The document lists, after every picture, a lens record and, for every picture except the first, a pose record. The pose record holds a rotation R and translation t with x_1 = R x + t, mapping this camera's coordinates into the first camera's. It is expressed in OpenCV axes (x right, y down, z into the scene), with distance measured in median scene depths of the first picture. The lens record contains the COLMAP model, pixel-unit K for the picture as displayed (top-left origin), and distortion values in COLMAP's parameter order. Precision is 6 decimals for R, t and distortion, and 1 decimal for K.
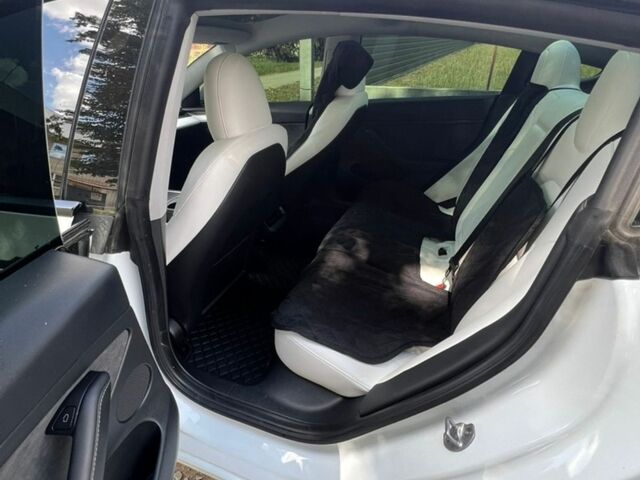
lens RADIAL K [[344.1, 0, 320.0], [0, 344.1, 240.0], [0, 0, 1]] dist [-0.002060, 0.000928]
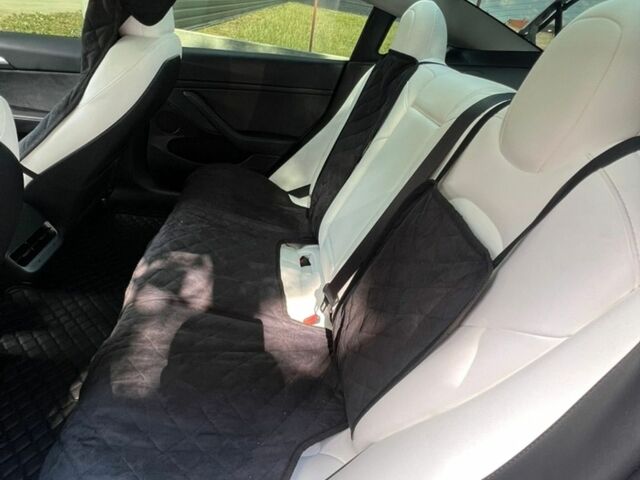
lens RADIAL K [[344.1, 0, 320.0], [0, 344.1, 240.0], [0, 0, 1]] dist [-0.002060, 0.000928]
pose [[0.888497, -0.123344, 0.441994, 0.037277], [0.072948, 0.988915, 0.129327, -0.104849], [-0.453046, -0.082664, 0.887646, 0.254045]]
